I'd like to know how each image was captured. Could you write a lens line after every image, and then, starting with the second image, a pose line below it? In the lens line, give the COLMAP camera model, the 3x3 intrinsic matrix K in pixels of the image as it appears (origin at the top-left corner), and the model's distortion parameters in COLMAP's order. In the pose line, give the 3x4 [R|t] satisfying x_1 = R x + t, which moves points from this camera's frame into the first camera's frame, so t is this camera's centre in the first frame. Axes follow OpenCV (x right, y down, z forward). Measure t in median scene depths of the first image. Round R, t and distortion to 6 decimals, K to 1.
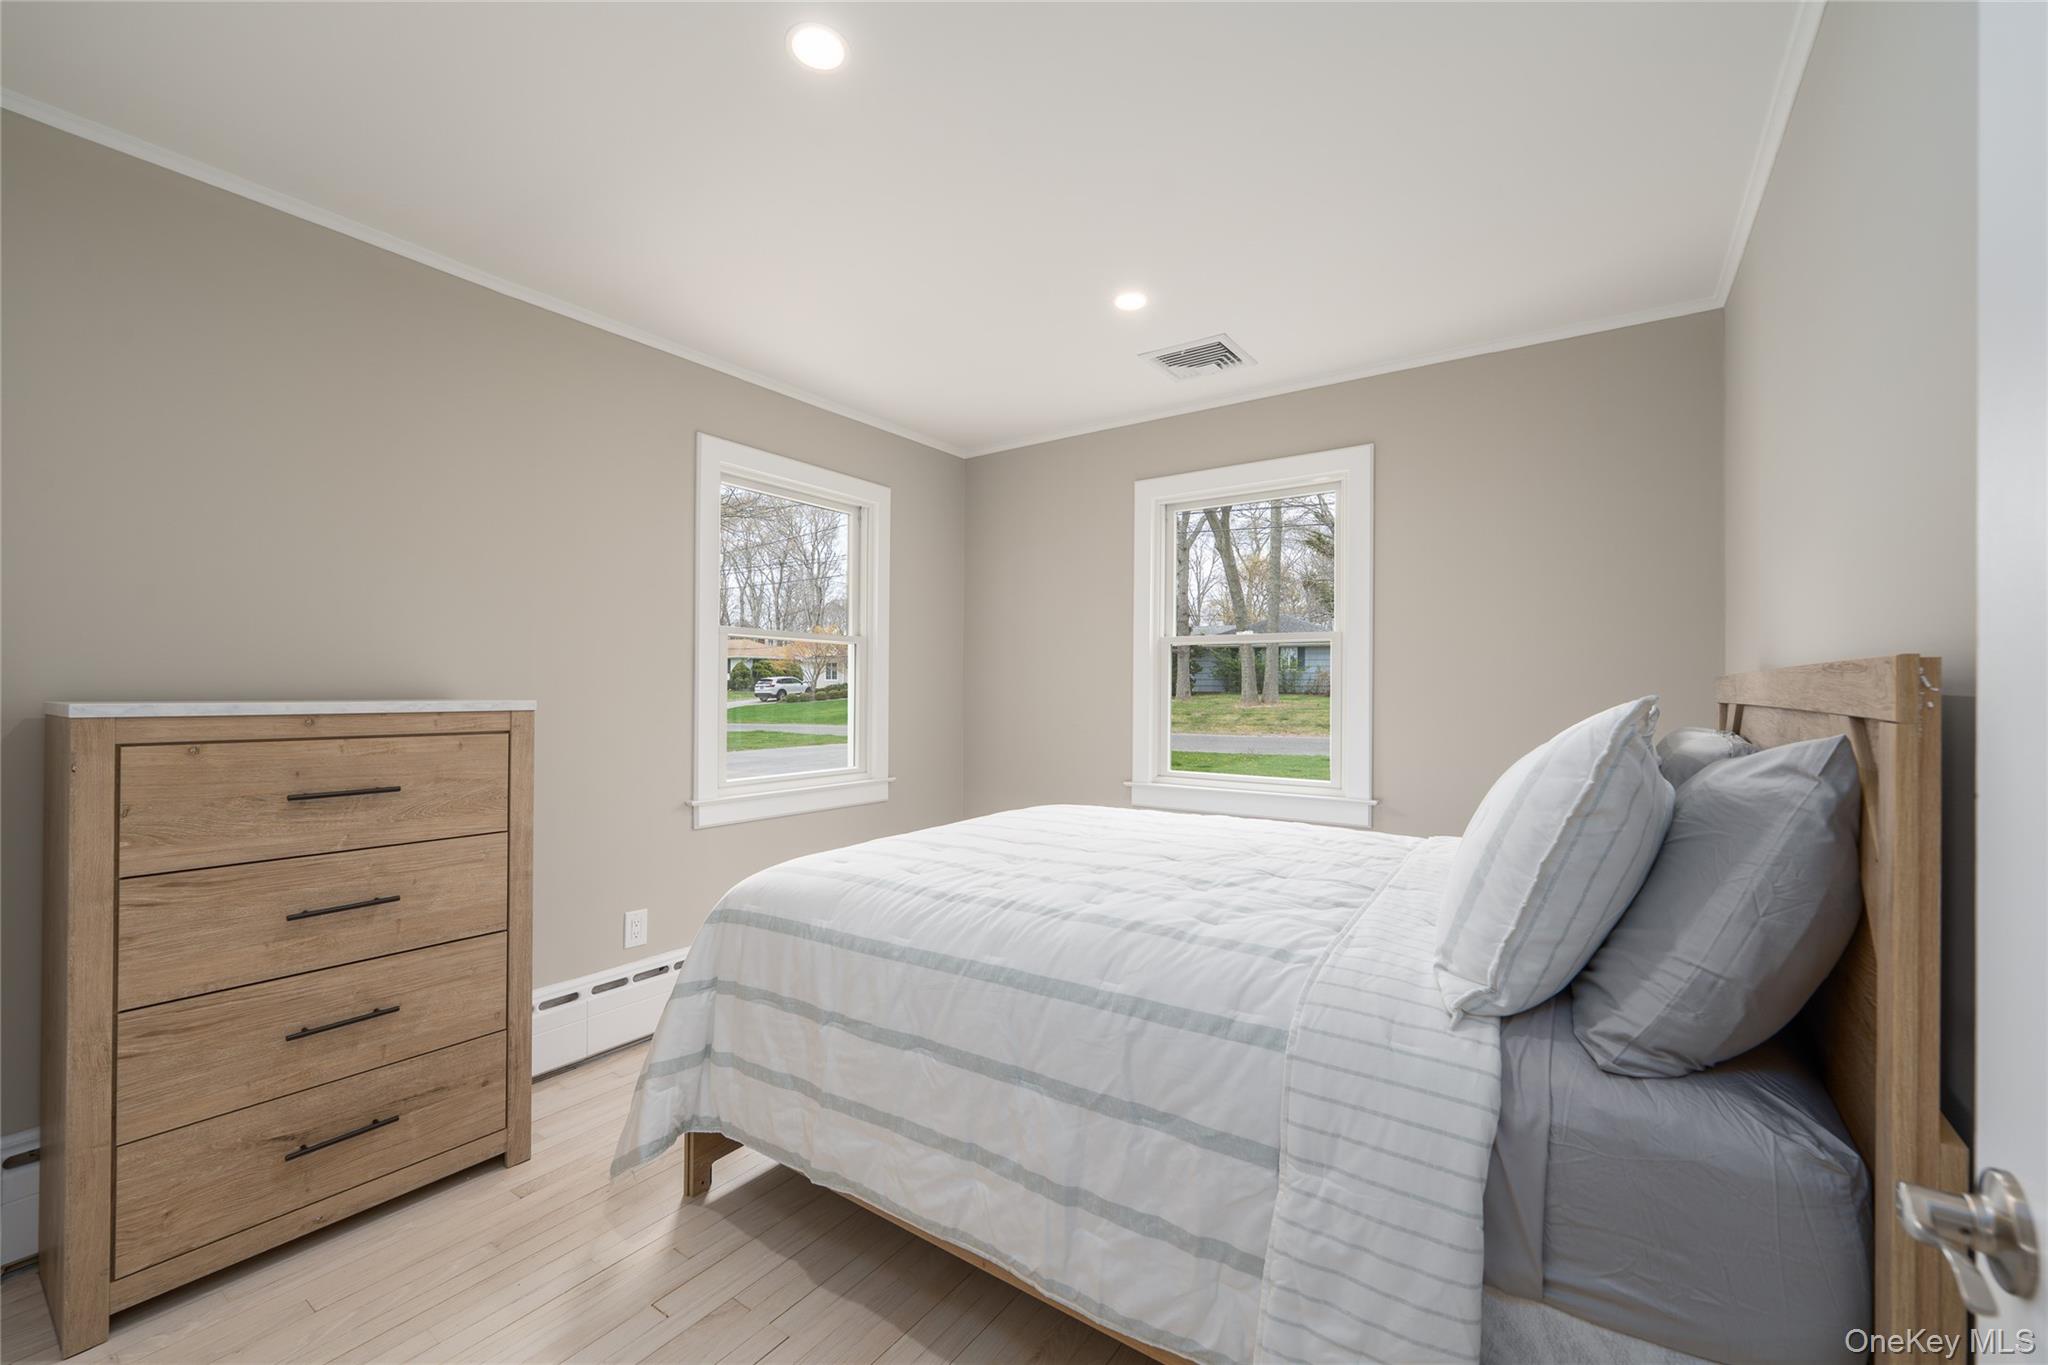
lens RADIAL K [[827.4, 0, 1024.4], [0, 827.4, 682.4], [0, 0, 1]] dist [-0.001018, 0.000395]
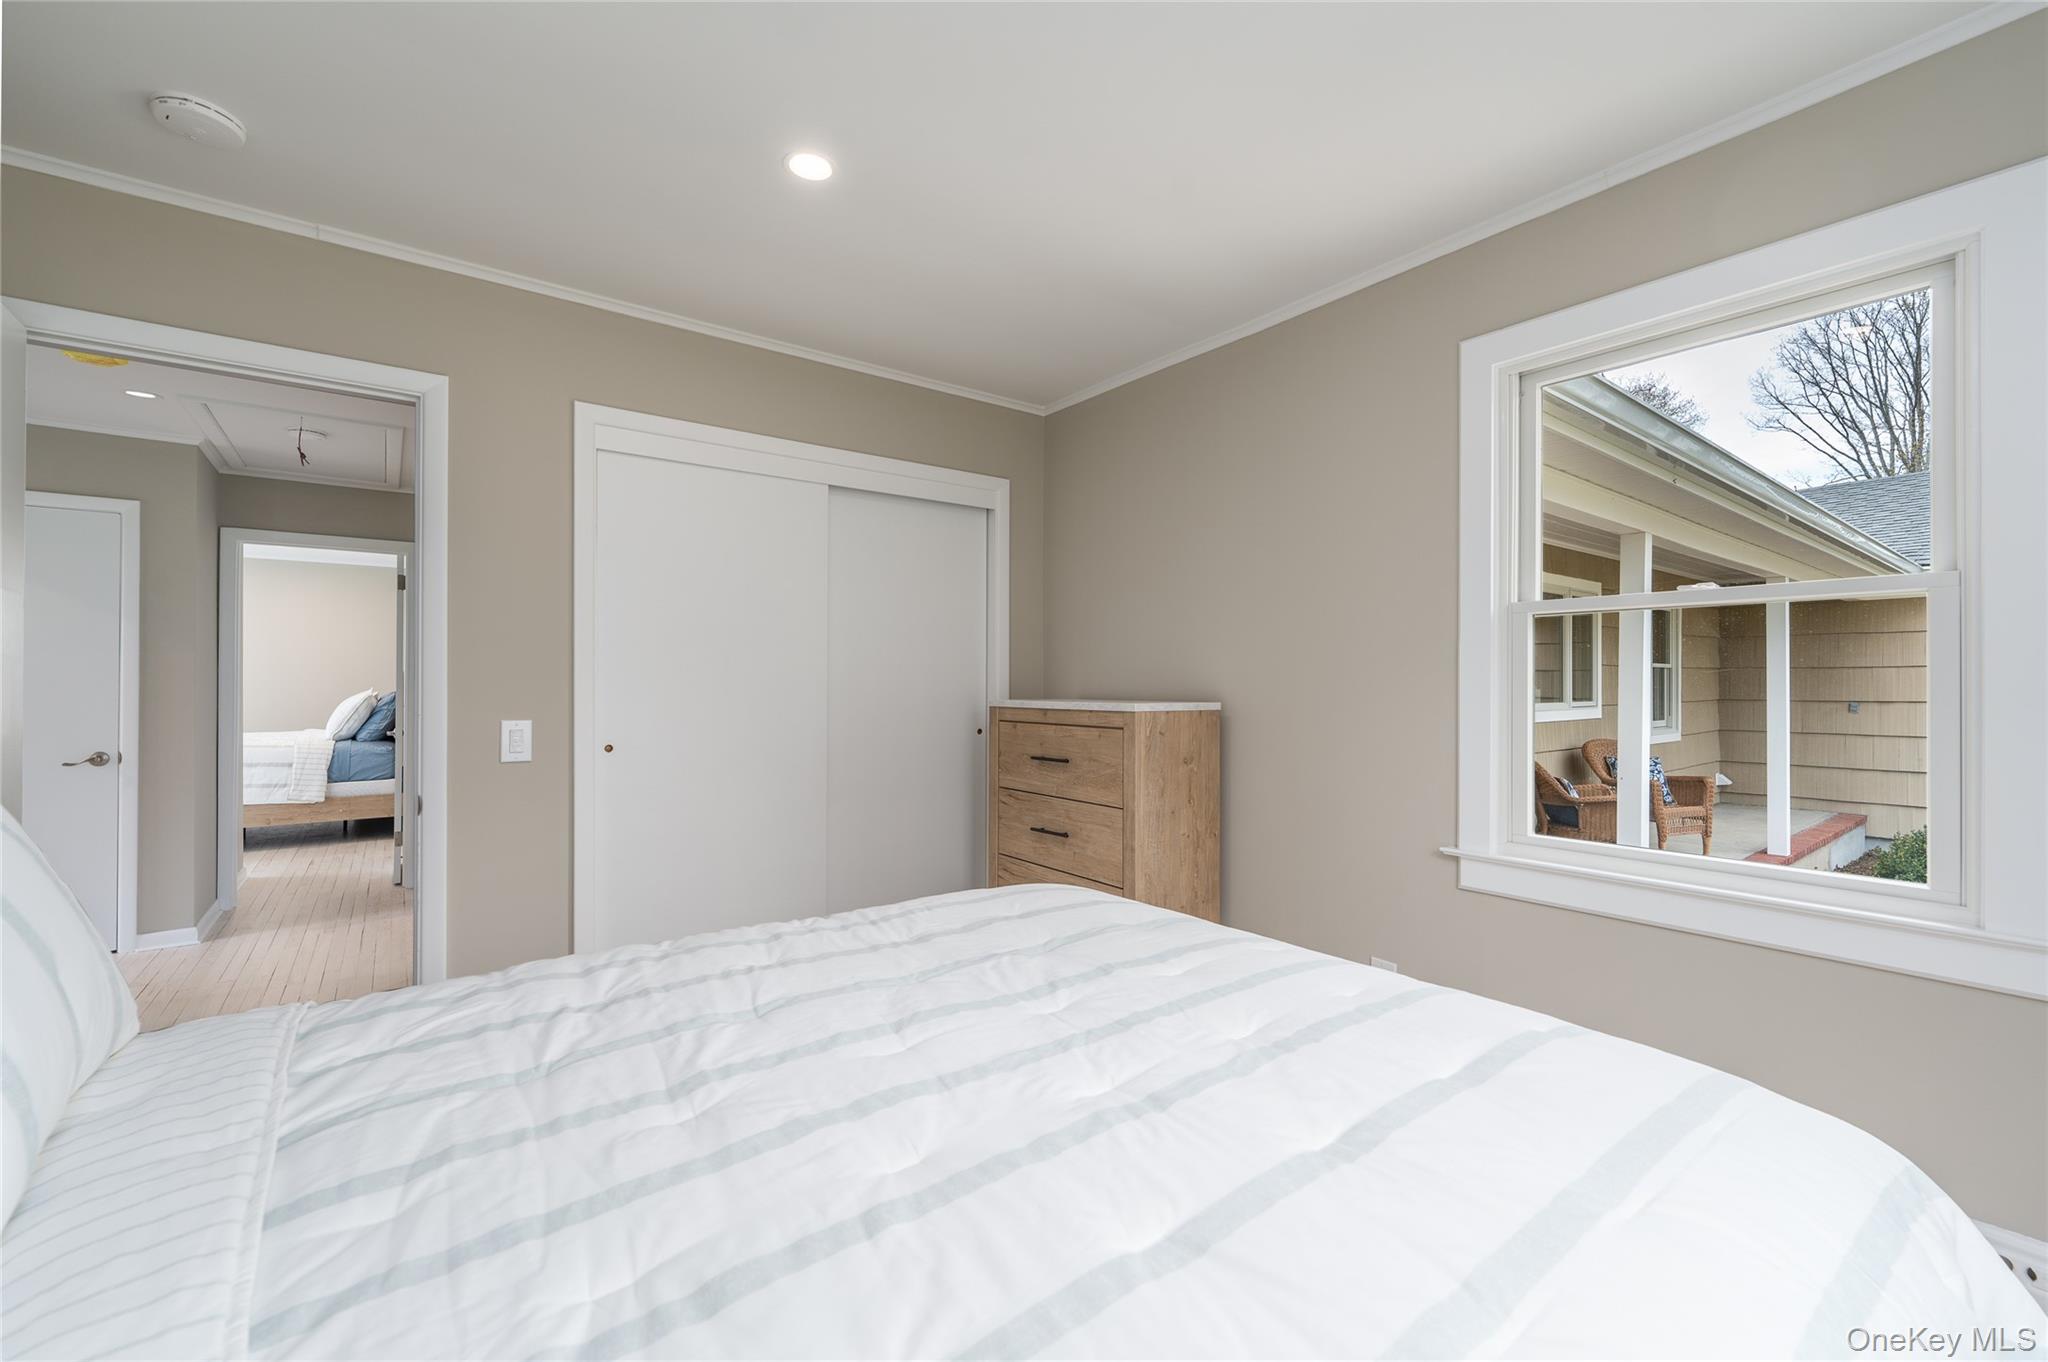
lens RADIAL K [[827.0, 0, 1027.1], [0, 827.0, 679.1], [0, 0, 1]] dist [0.001258, 0.000167]
pose [[-0.308995, -0.007661, -0.951033, 0.617981], [0.007280, 0.999919, -0.010420, -0.002258], [0.951036, -0.010144, -0.308914, 1.300771]]
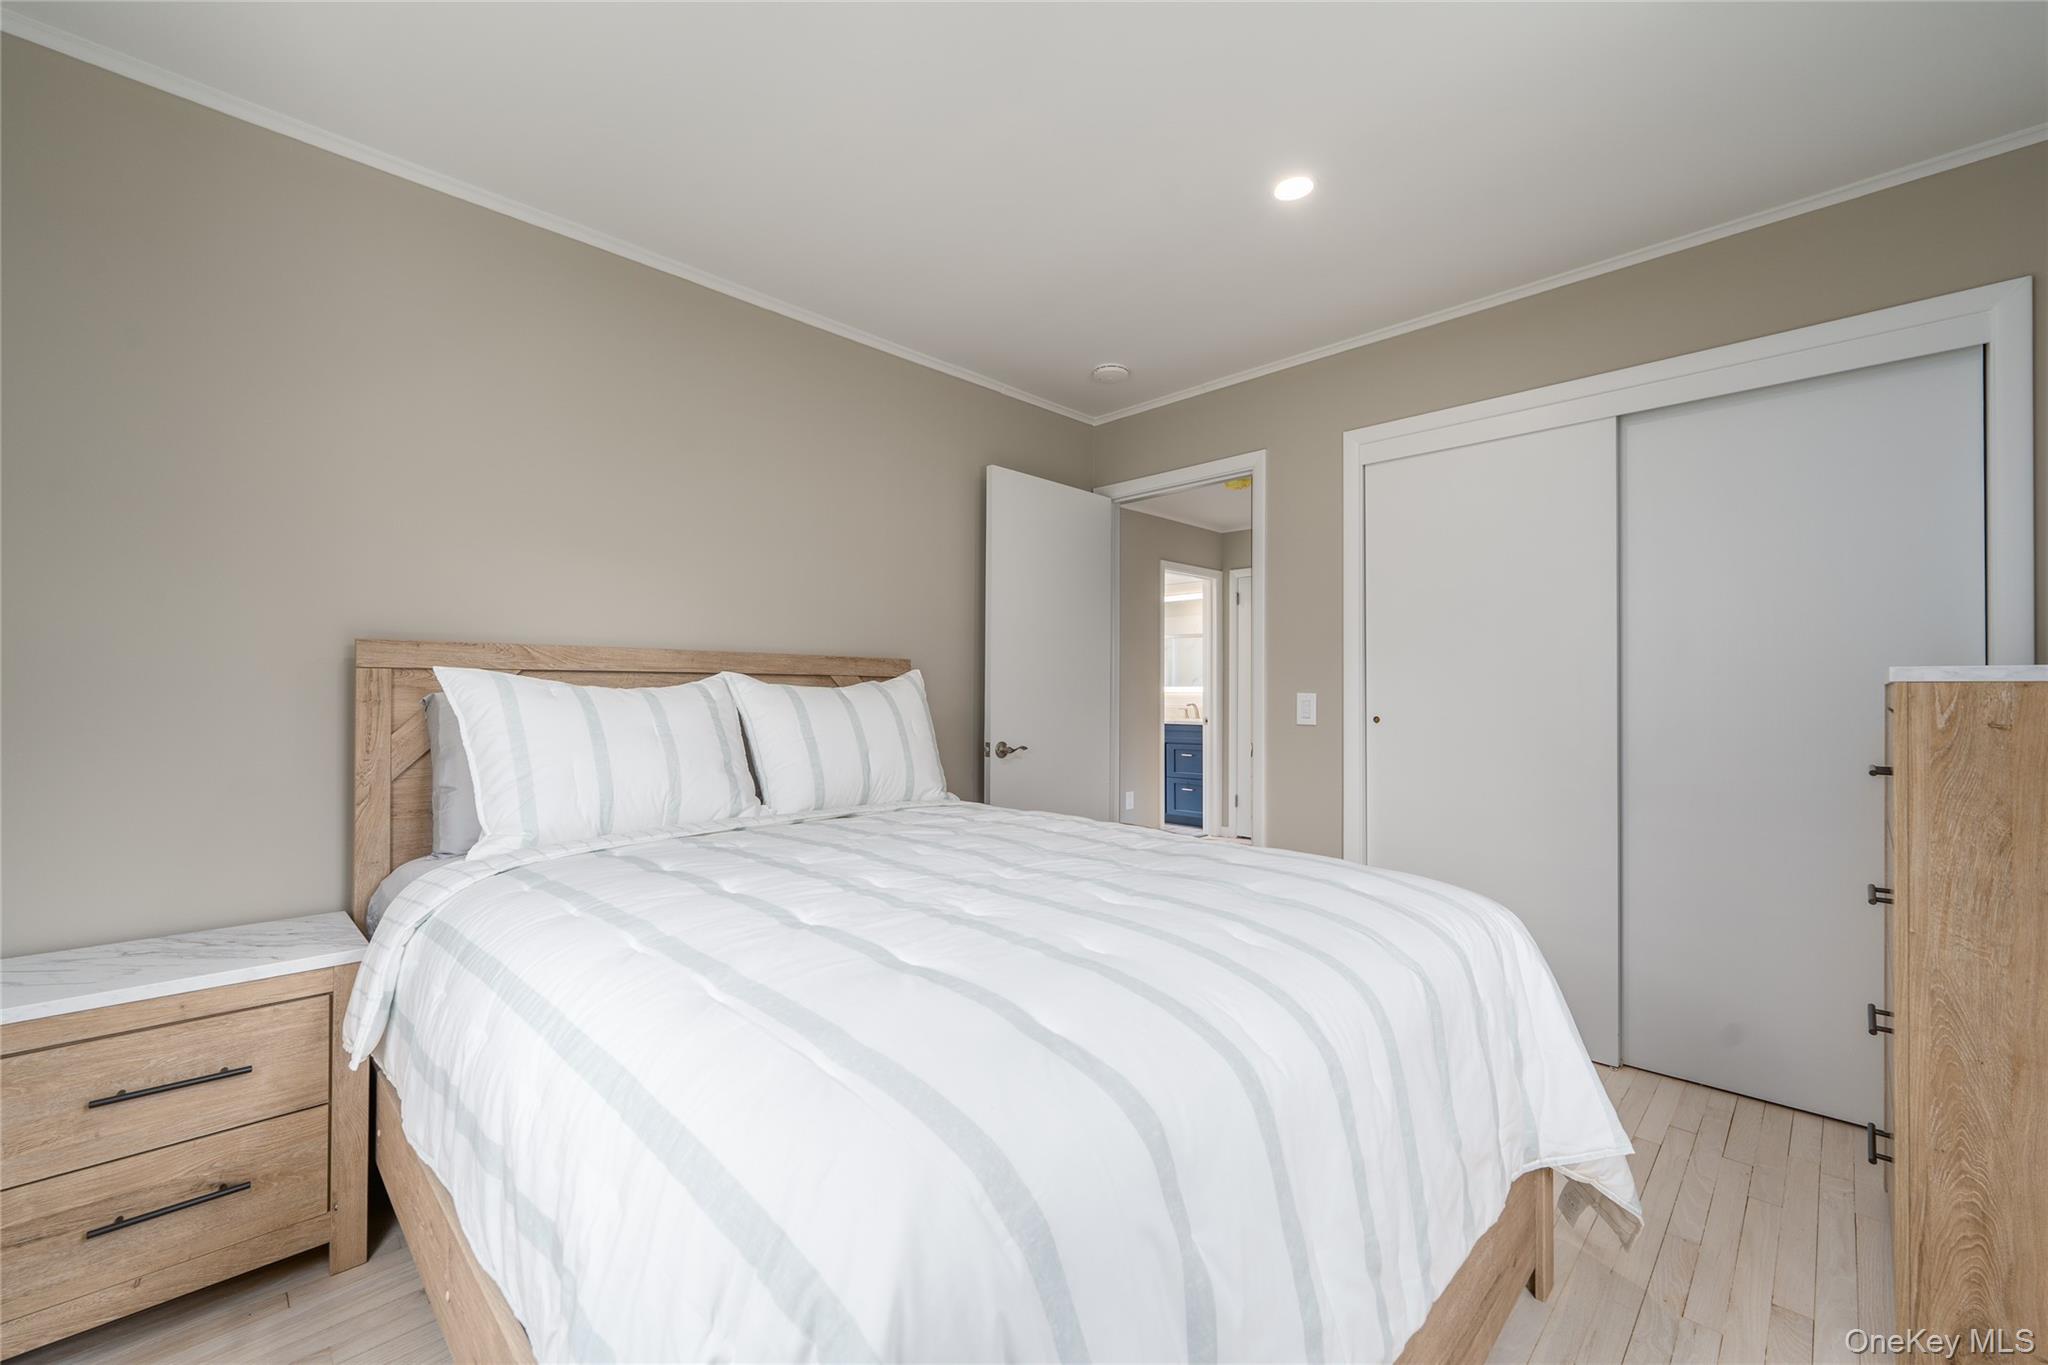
lens RADIAL K [[827.4, 0, 1025.8], [0, 827.4, 689.0], [0, 0, 1]] dist [-0.001018, 0.000395]
pose [[-0.984850, -0.001066, 0.173404, -0.035211], [-0.002980, 0.999937, -0.010778, 0.049383], [-0.173382, -0.011132, -0.984792, 1.858886]]
